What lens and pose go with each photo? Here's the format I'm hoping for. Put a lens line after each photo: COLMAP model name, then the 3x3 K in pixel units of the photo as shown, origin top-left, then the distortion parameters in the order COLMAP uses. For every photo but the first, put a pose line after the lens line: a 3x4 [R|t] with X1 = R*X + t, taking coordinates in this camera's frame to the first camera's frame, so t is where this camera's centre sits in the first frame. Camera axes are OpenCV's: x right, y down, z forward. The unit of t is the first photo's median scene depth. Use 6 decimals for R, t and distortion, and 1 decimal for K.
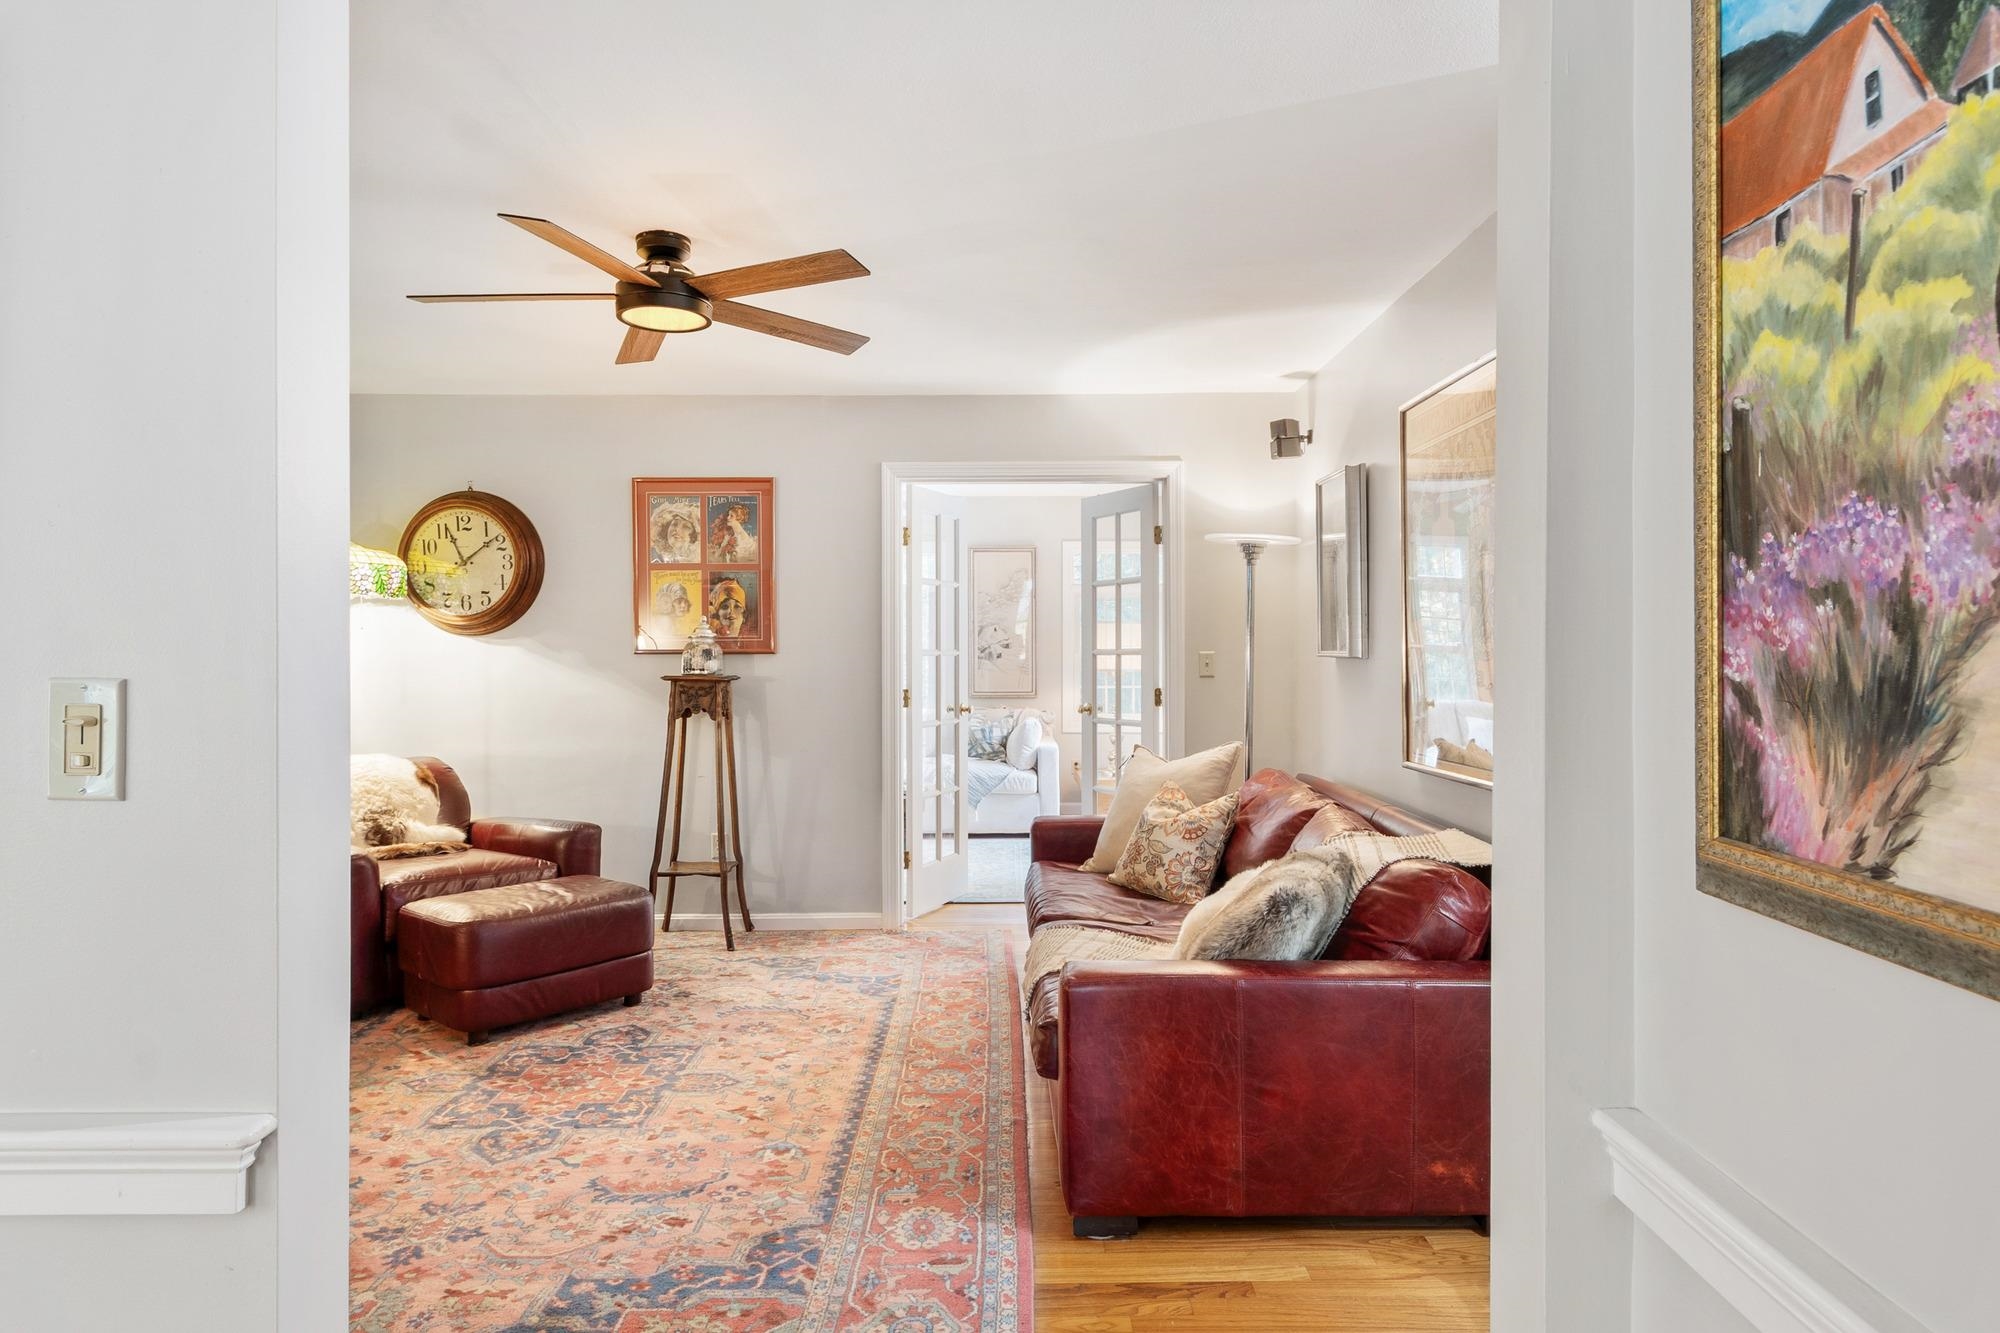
lens RADIAL K [[1120.7, 0, 1000.0], [0, 1120.7, 666.5], [0, 0, 1]] dist [-0.001752, 0.000219]
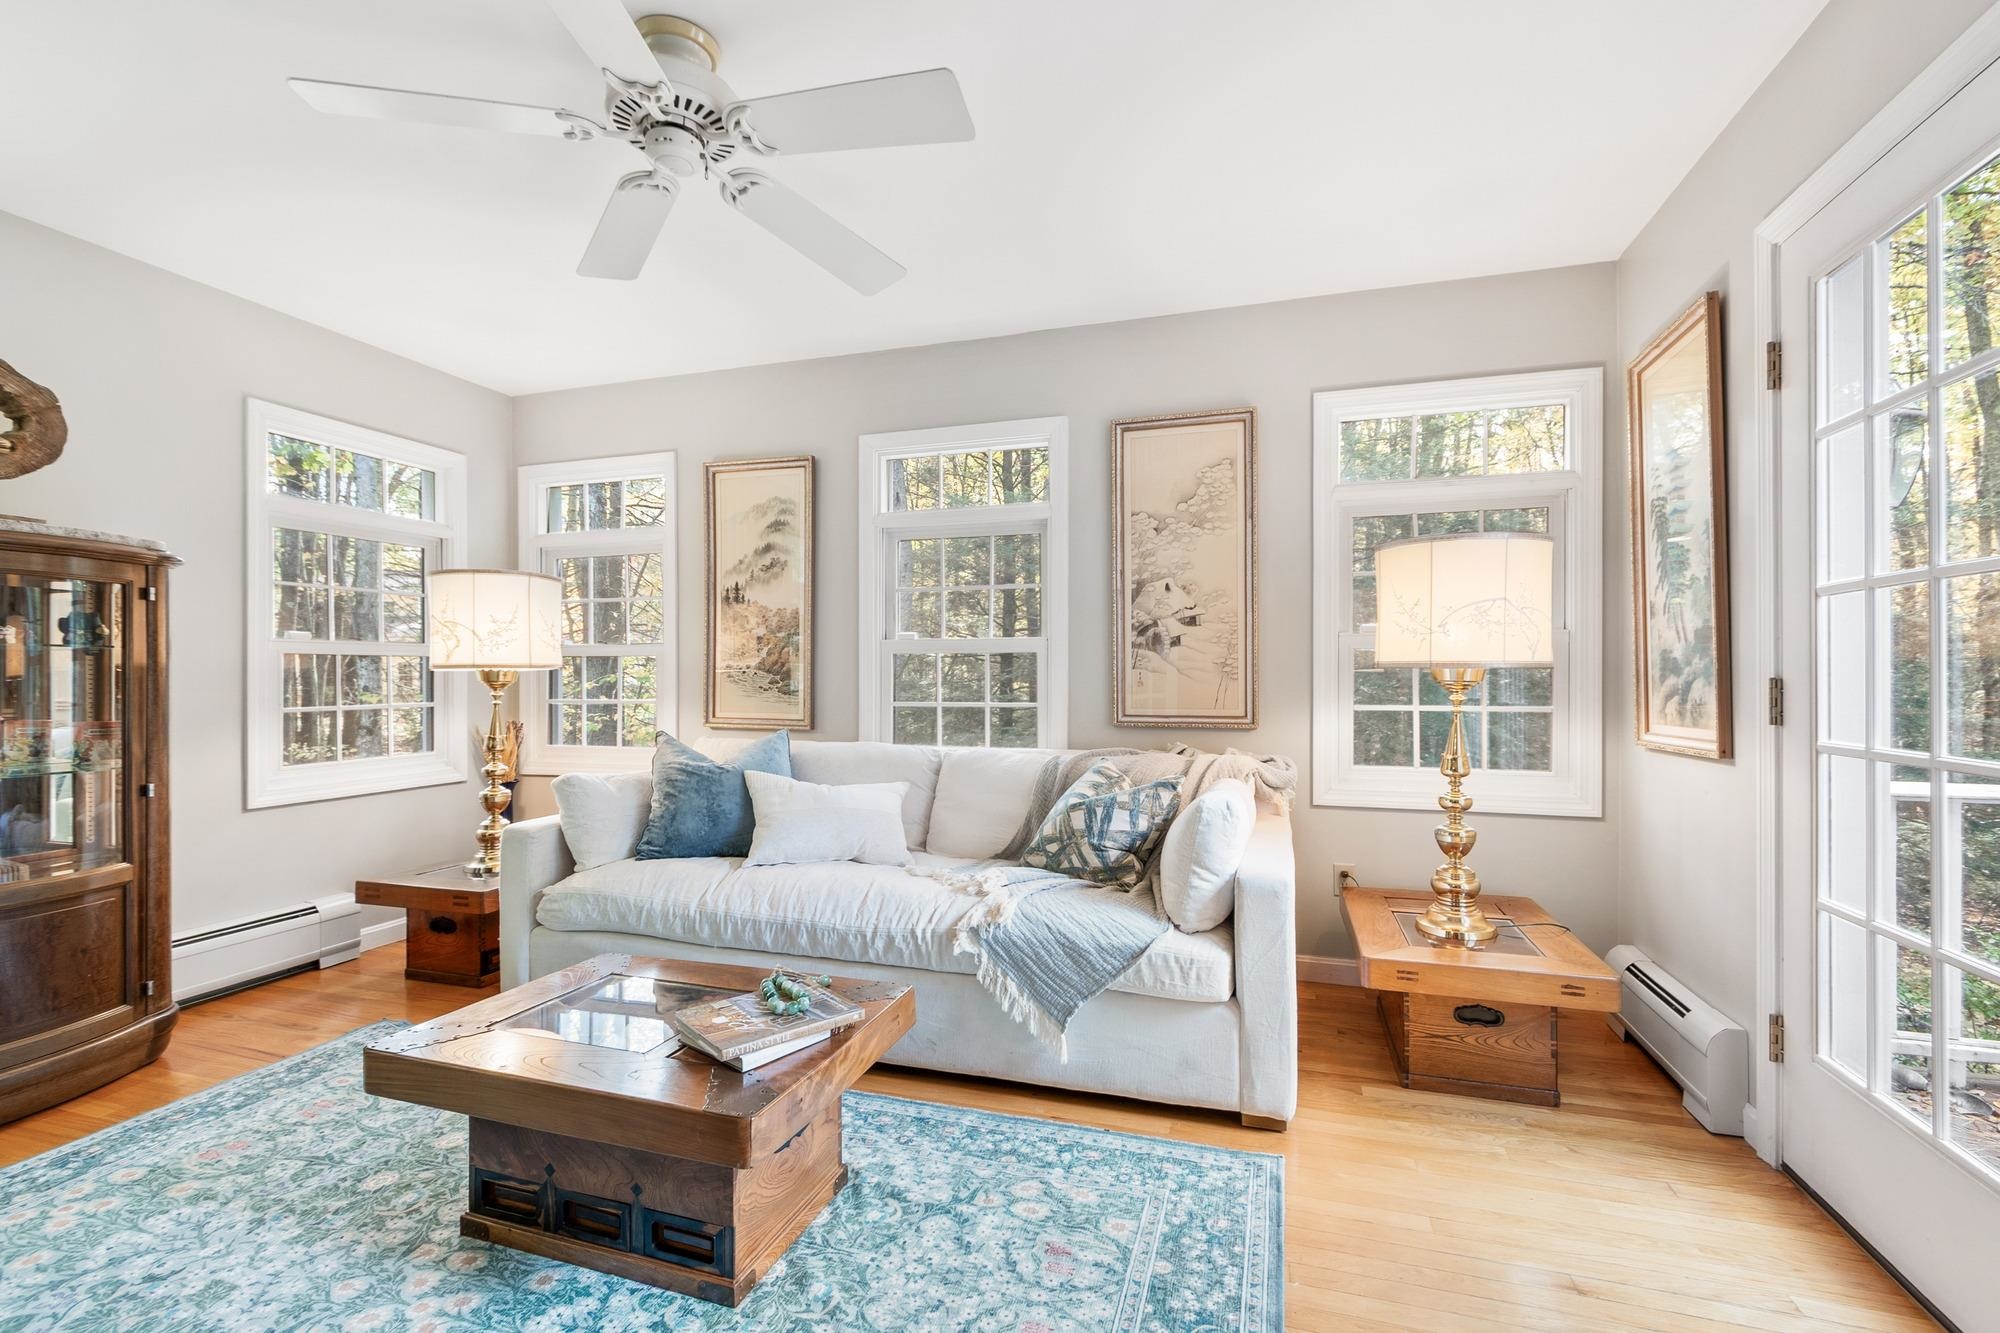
lens RADIAL K [[884.5, 0, 1000.0], [0, 884.5, 666.5], [0, 0, 1]] dist [0.000973, 0.000834]
pose [[0.954168, -0.000765, -0.299270, 0.085908], [-0.005011, 0.999816, -0.018535, 0.018649], [0.299229, 0.019185, 0.953989, 1.276416]]
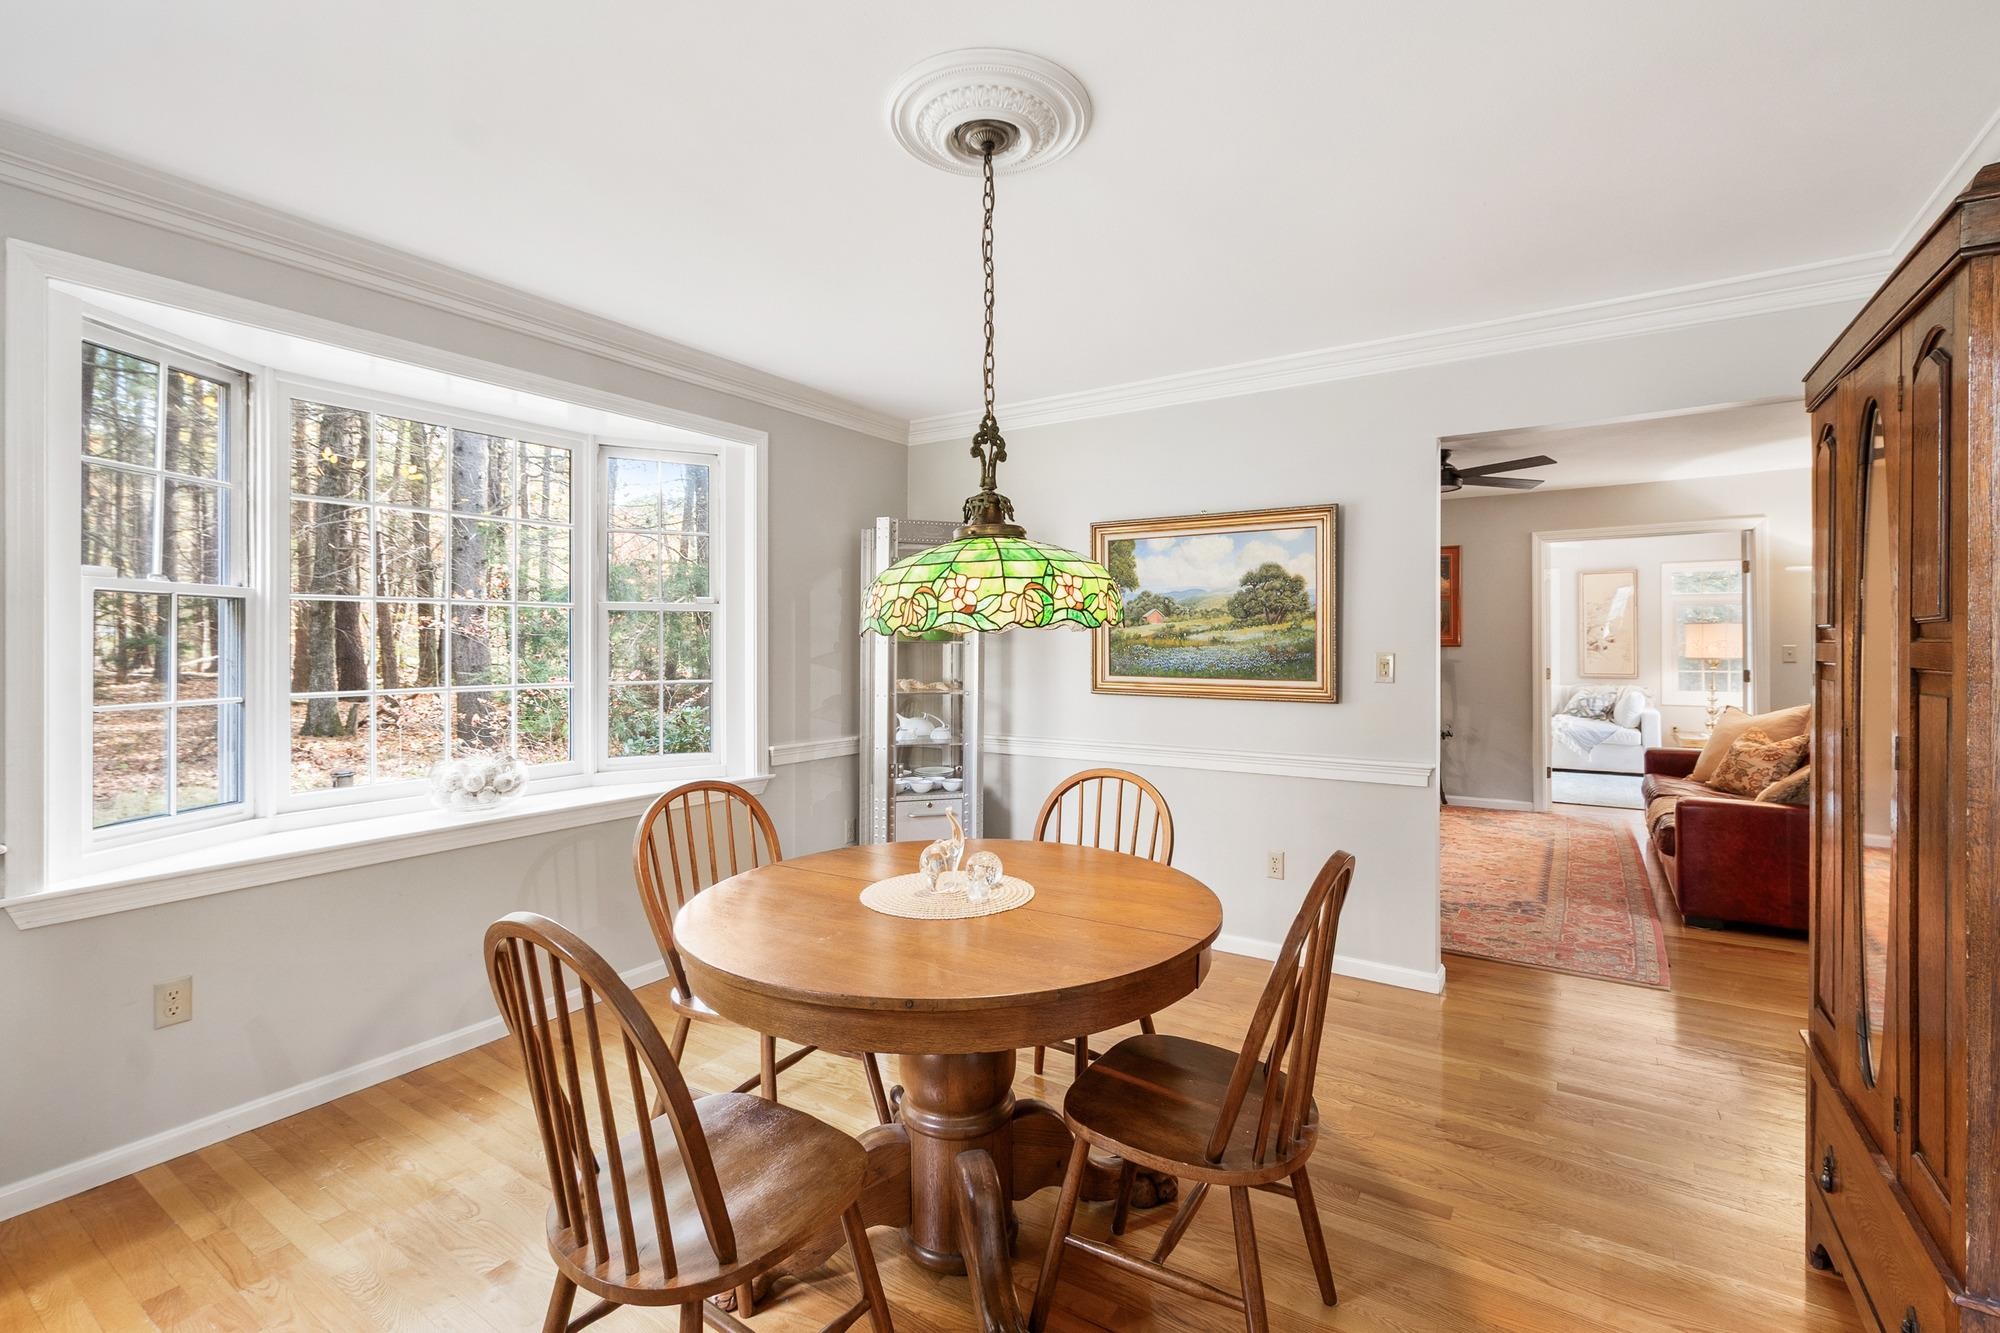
lens RADIAL K [[840.7, 0, 1038.9], [0, 840.7, 642.3], [0, 0, 1]] dist [-0.000327, -0.000086]
pose [[0.839888, -0.002875, -0.542752, -0.052548], [-0.005986, 0.999876, -0.014560, 0.006019], [0.542727, 0.015477, 0.839767, -0.548822]]
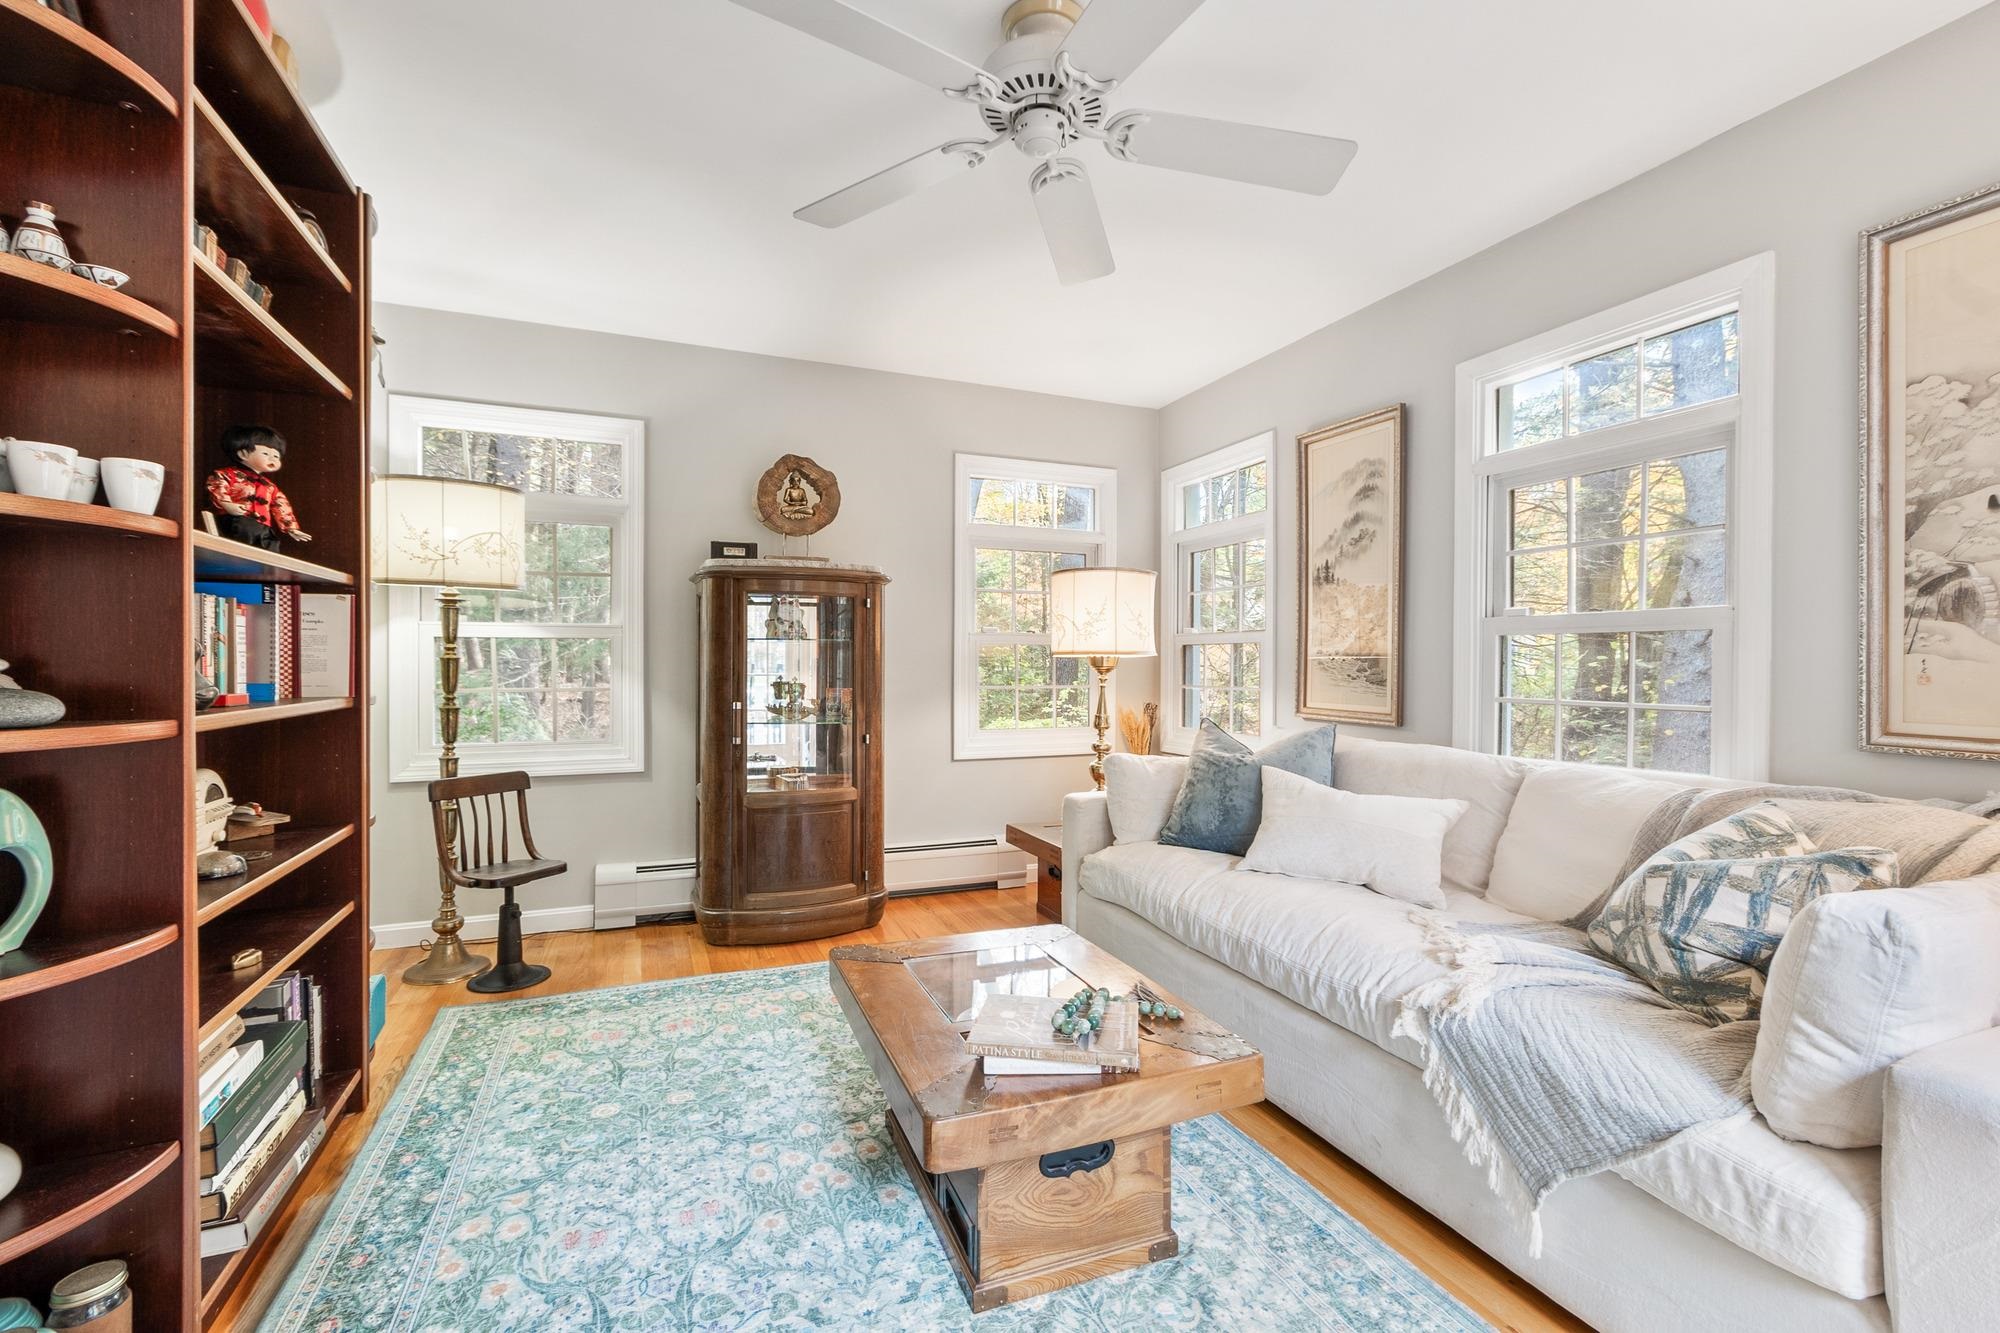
lens RADIAL K [[873.5, 0, 1006.4], [0, 873.5, 660.4], [0, 0, 1]] dist [-0.002365, 0.000169]
pose [[0.385812, 0.003660, -0.922570, 0.198968], [-0.015896, 0.999870, -0.002681, 0.017550], [0.922440, 0.015699, 0.385820, 1.474839]]
